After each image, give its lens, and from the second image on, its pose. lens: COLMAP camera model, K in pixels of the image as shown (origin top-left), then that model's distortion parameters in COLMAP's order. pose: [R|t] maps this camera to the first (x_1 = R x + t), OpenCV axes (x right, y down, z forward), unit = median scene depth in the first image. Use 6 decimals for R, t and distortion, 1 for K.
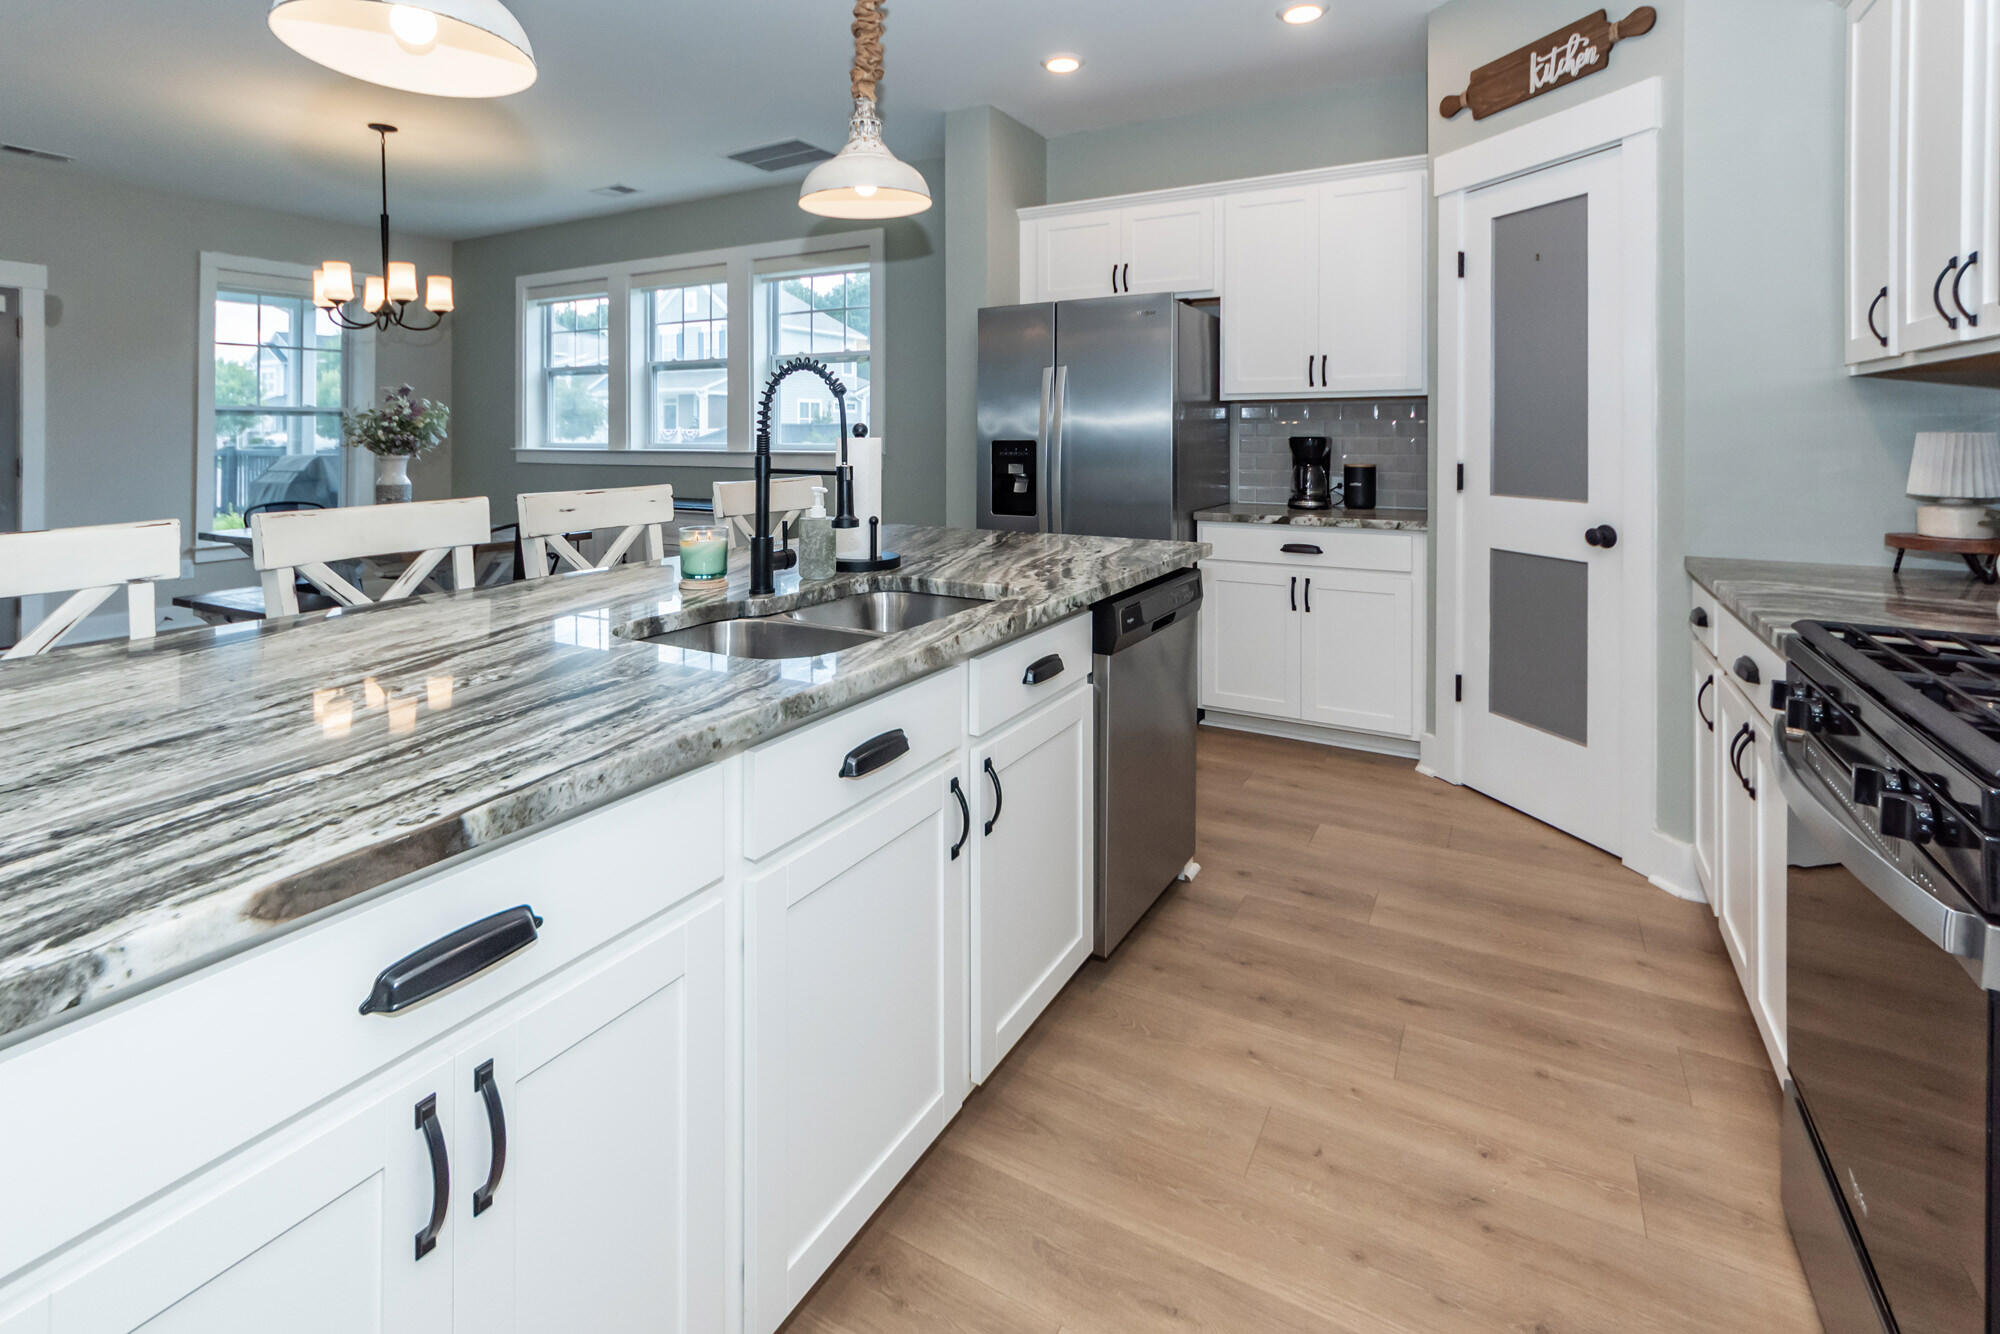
lens RADIAL K [[939.0, 0, 1005.6], [0, 939.0, 422.4], [0, 0, 1]] dist [-0.004050, 0.001474]
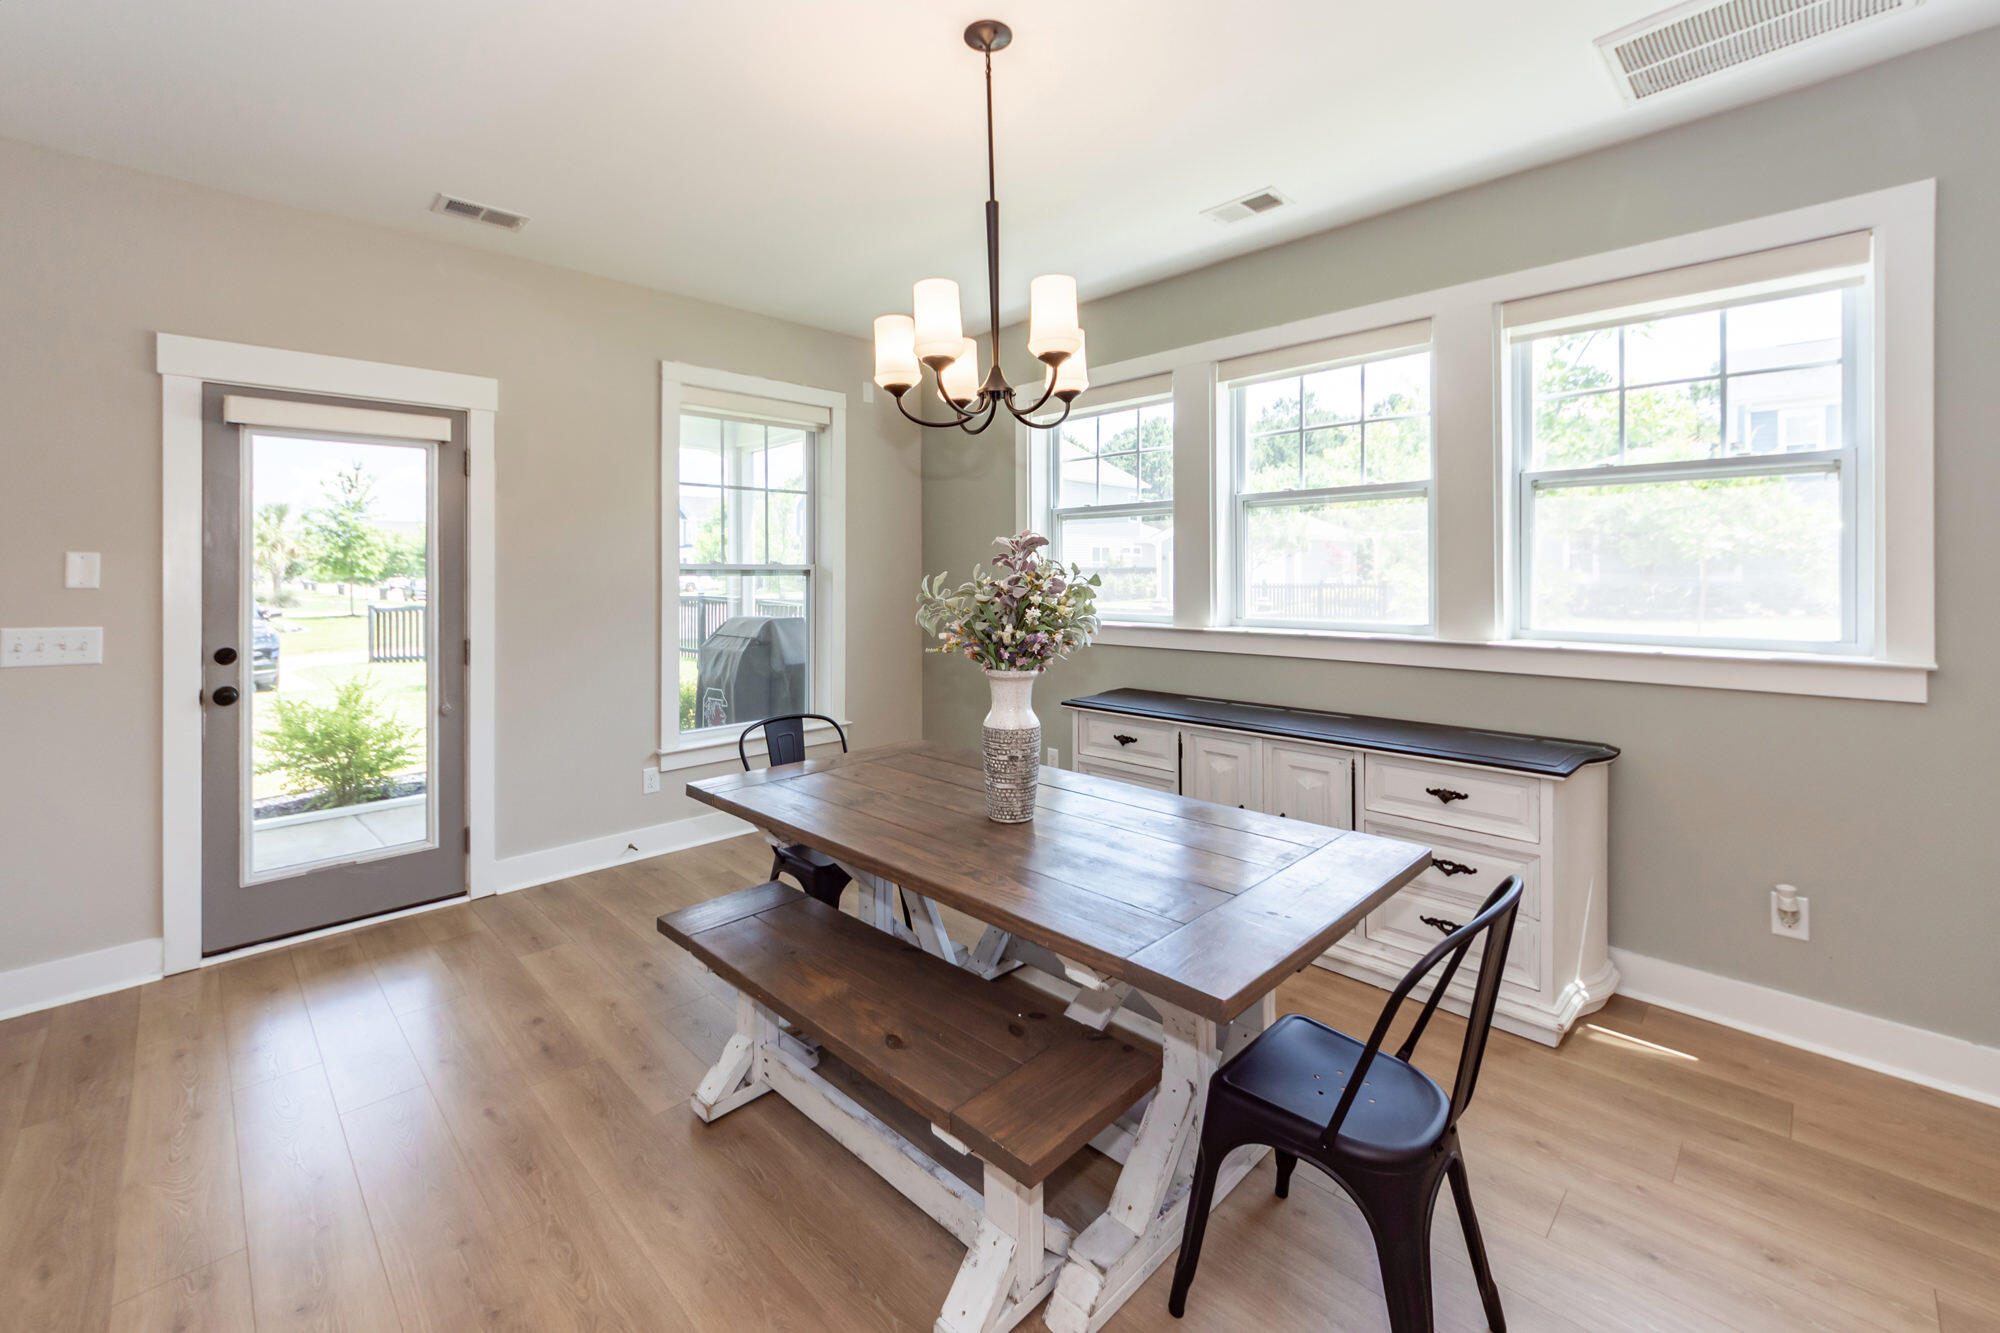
lens RADIAL K [[827.3, 0, 992.4], [0, 827.3, 566.2], [0, 0, 1]] dist [-0.003430, 0.001103]
pose [[0.958514, -0.002796, -0.285032, -0.781981], [0.004181, 0.999982, 0.004252, -0.035970], [0.285015, -0.005267, 0.958508, 0.816835]]
